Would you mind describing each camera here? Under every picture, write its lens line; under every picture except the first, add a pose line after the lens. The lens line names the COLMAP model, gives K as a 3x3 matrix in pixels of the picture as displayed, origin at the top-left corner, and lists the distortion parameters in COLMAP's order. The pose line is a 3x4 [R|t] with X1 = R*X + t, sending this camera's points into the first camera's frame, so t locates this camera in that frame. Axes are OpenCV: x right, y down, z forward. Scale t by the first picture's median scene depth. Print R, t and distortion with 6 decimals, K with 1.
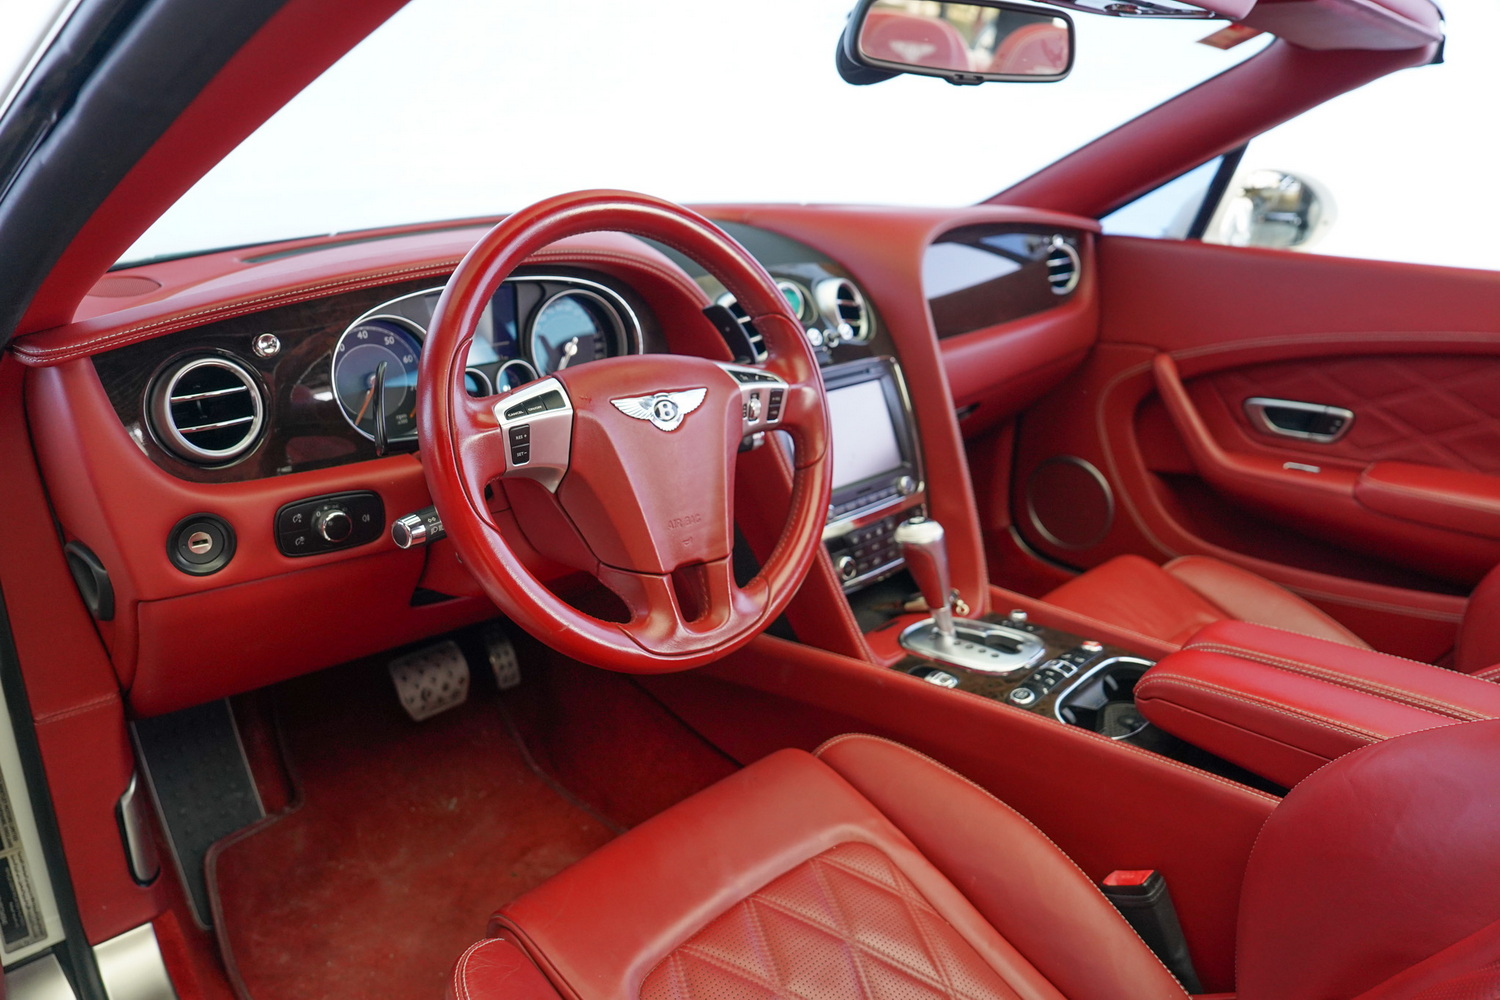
lens RADIAL K [[1044.5, 0, 749.4], [0, 1044.5, 540.4], [0, 0, 1]] dist [-0.003593, 0.002391]
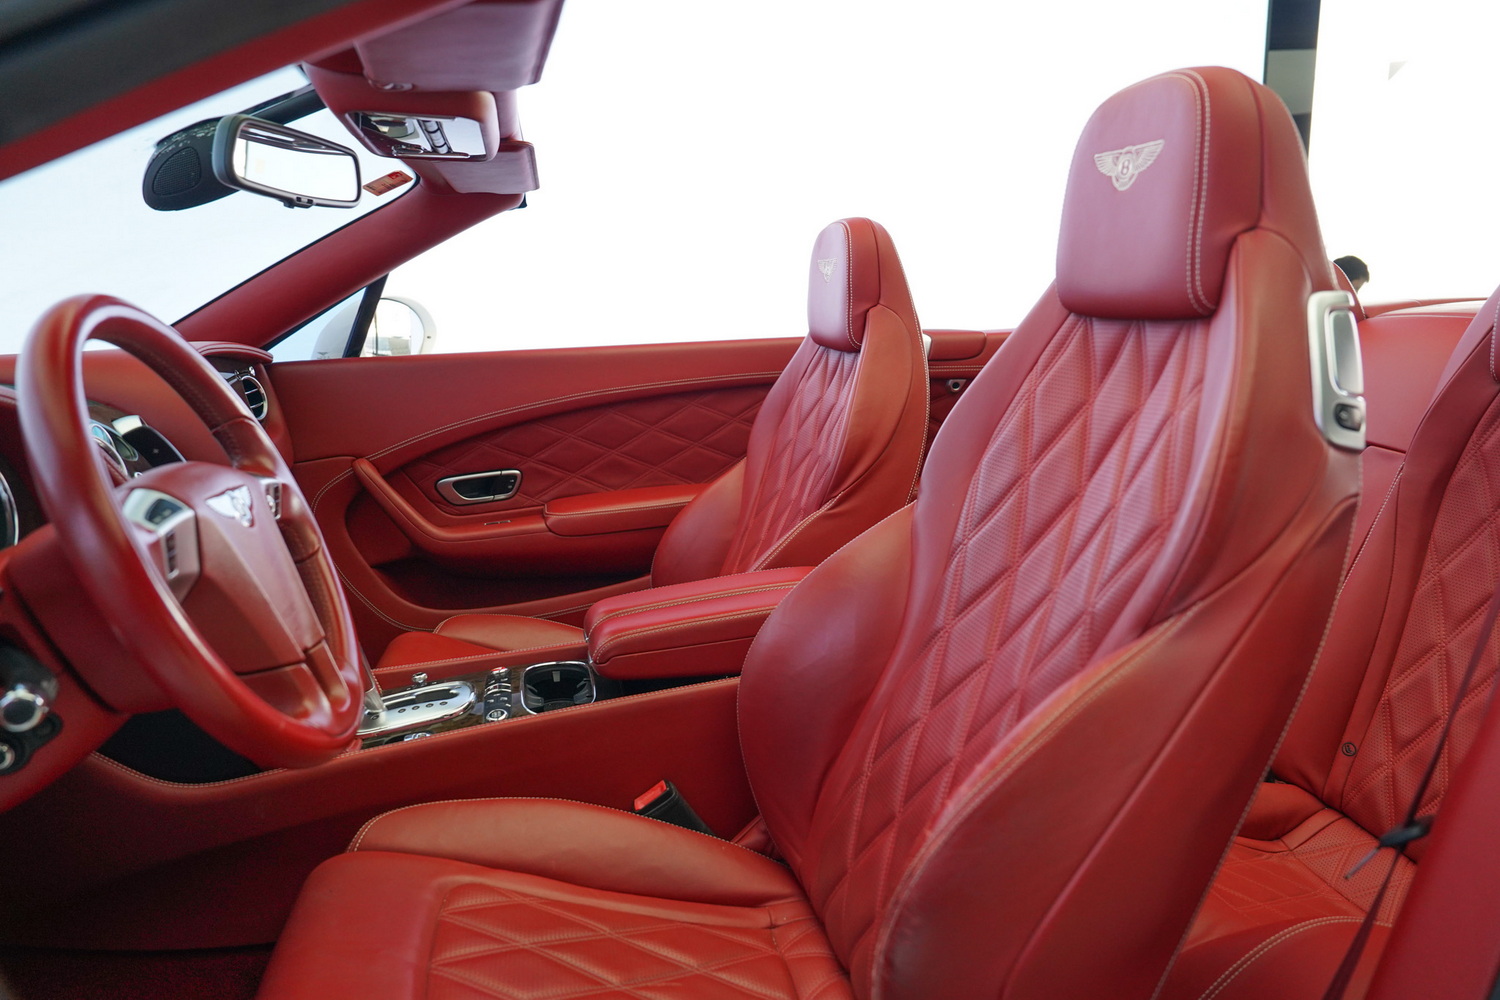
lens RADIAL K [[1044.5, 0, 749.4], [0, 1044.5, 540.4], [0, 0, 1]] dist [-0.003593, 0.002391]
pose [[0.566952, -0.234385, 0.789702, -0.303651], [0.350578, 0.936168, 0.026165, 0.024454], [-0.745426, 0.262018, 0.612933, 0.027634]]
